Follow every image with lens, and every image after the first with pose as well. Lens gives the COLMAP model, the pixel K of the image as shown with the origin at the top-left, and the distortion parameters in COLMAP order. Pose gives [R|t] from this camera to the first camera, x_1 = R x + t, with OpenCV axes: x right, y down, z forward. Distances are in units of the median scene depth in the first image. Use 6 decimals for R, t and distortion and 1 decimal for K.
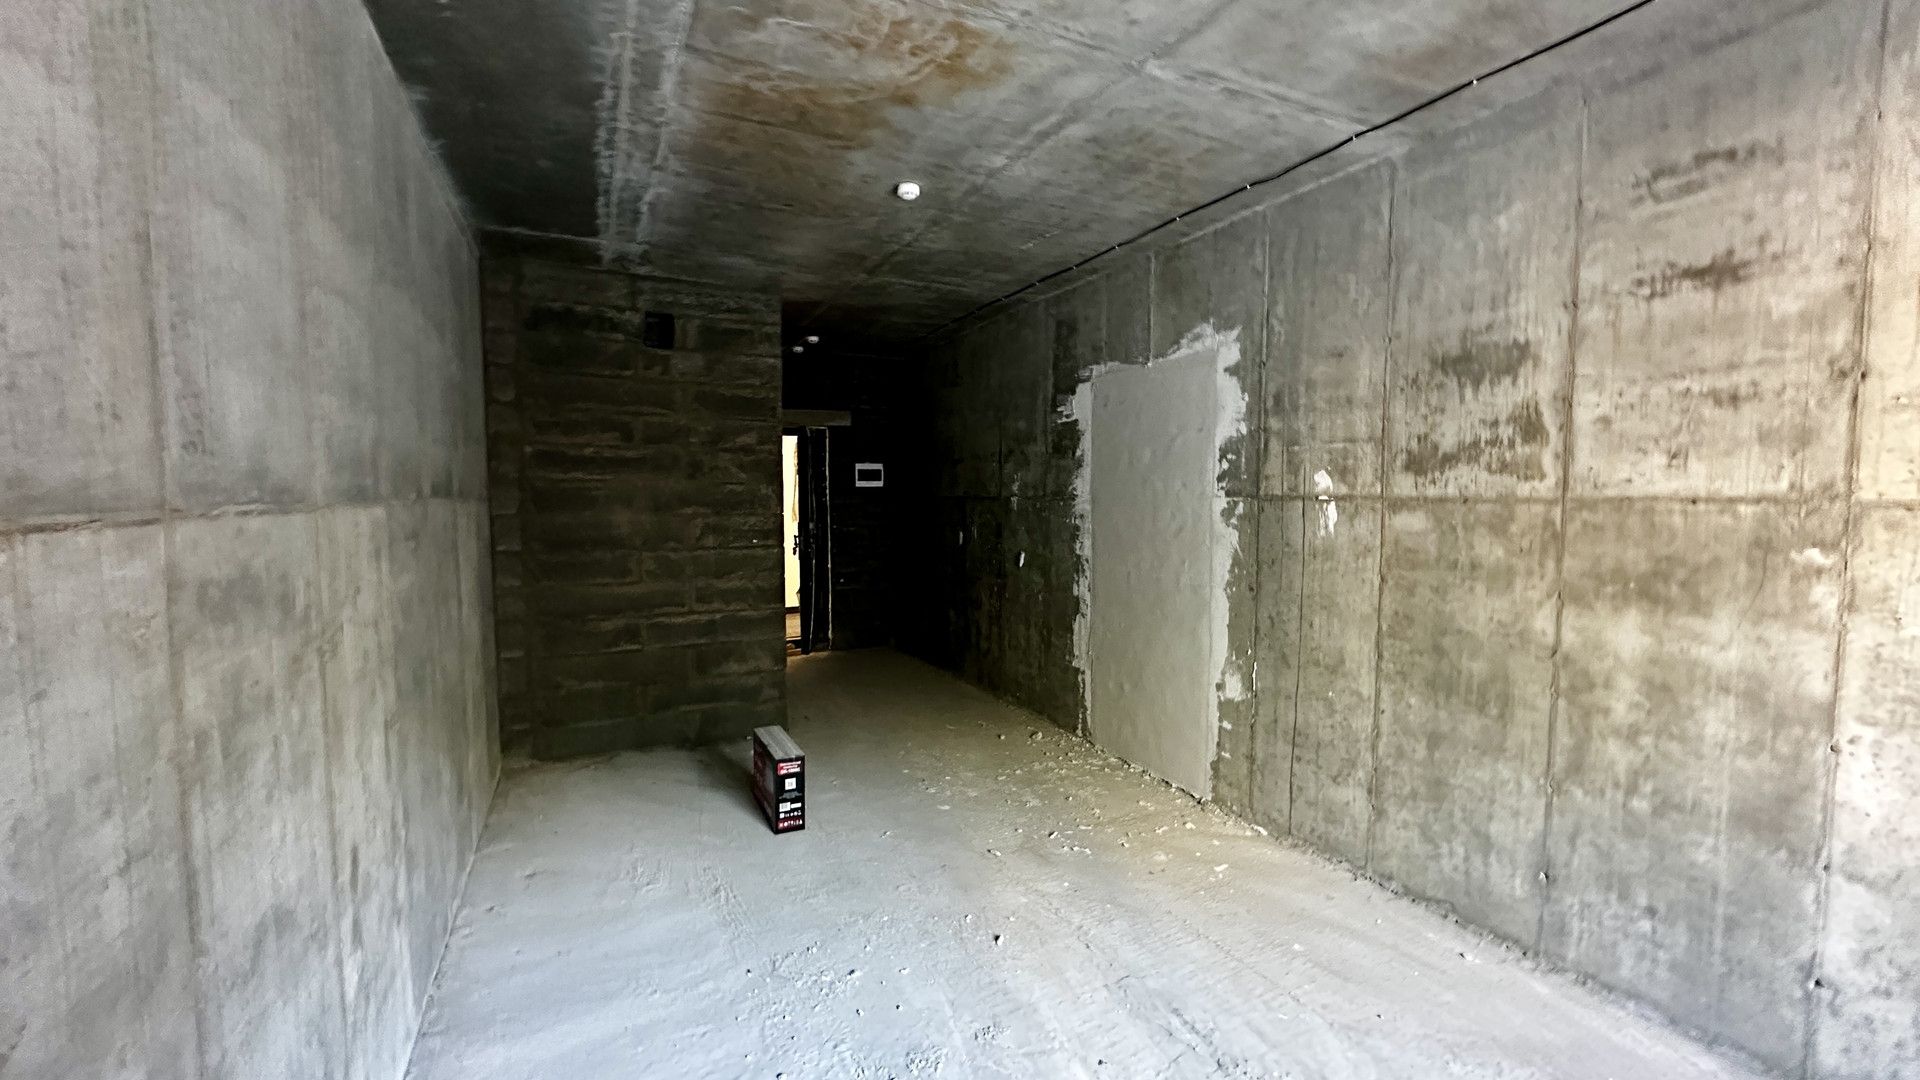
lens RADIAL K [[760.9, 0, 960.0], [0, 760.9, 540.0], [0, 0, 1]] dist [-0.001521, -0.000177]
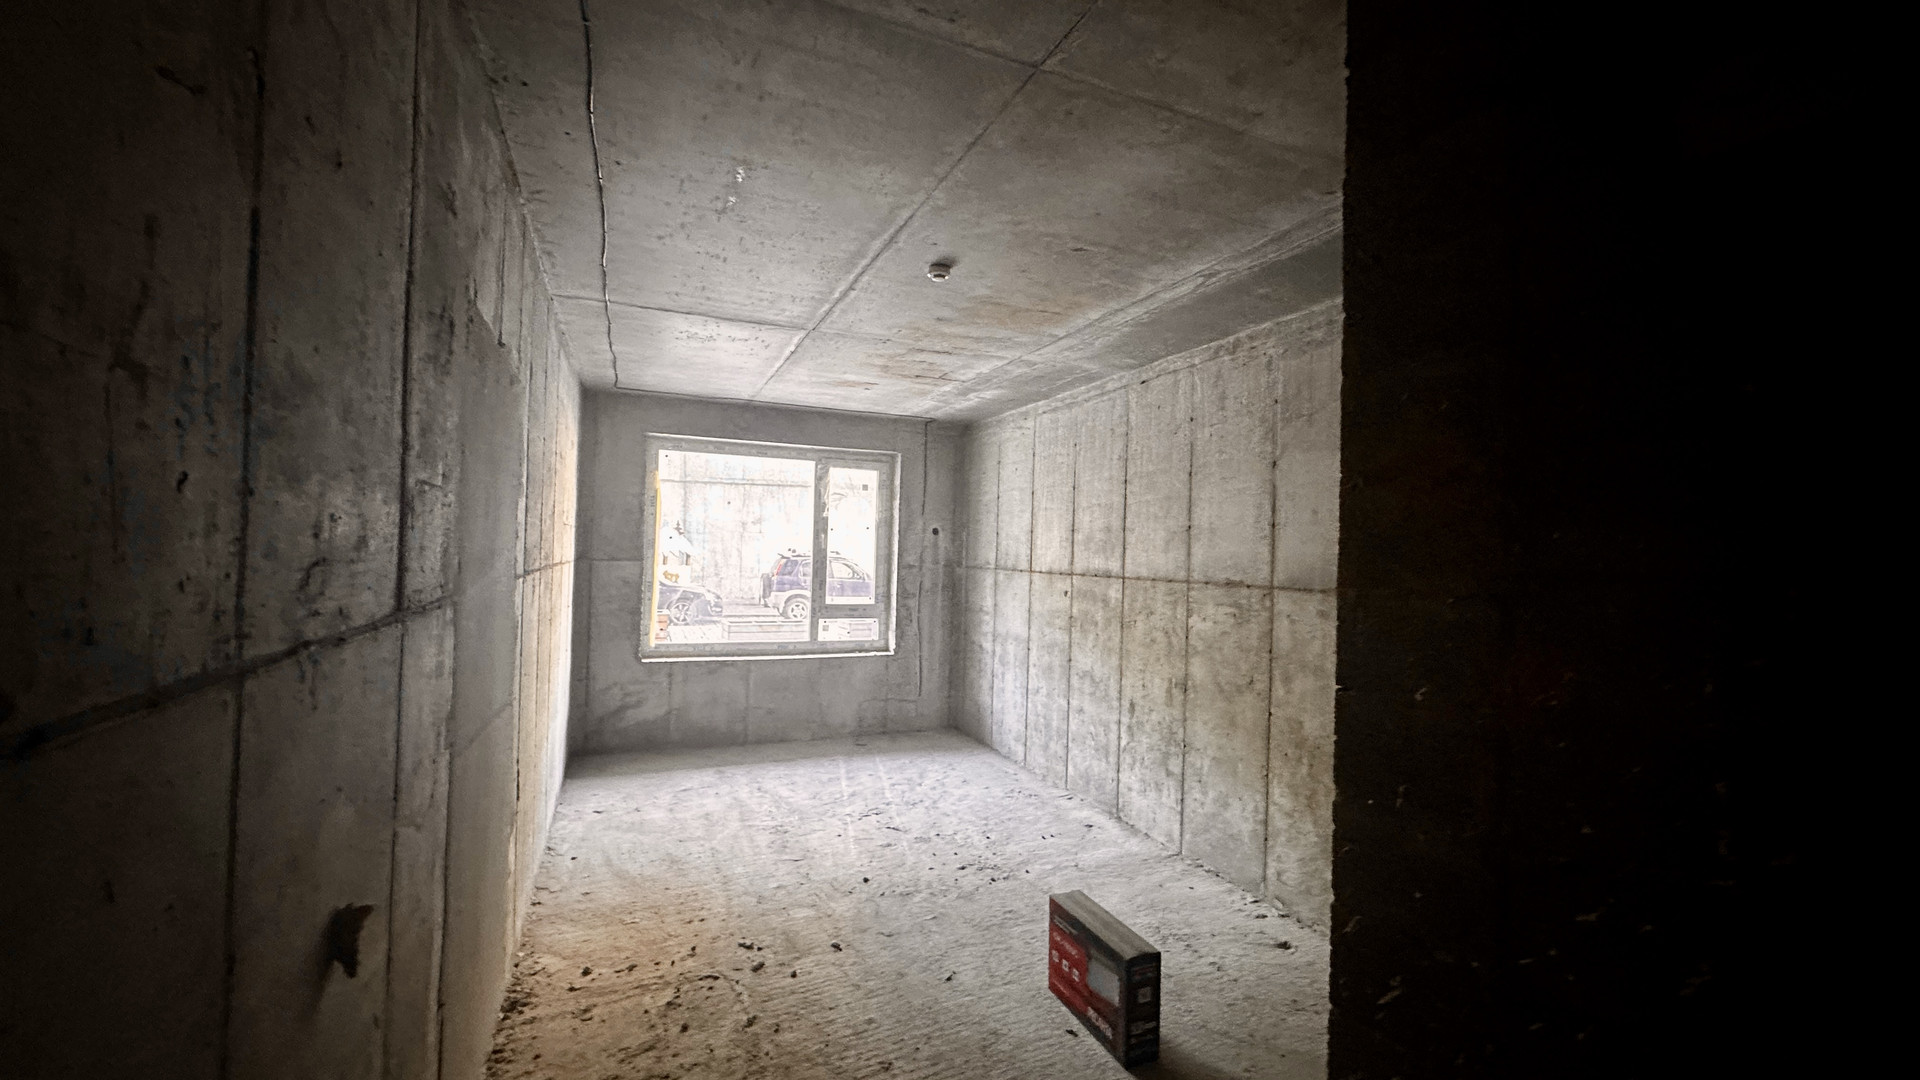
lens RADIAL K [[760.9, 0, 960.0], [0, 760.9, 540.0], [0, 0, 1]] dist [-0.001521, -0.000177]
pose [[-0.998933, -0.022875, 0.040118, -0.173970], [-0.020988, 0.998681, 0.046858, -0.193940], [-0.041137, 0.045966, -0.998096, 2.444837]]
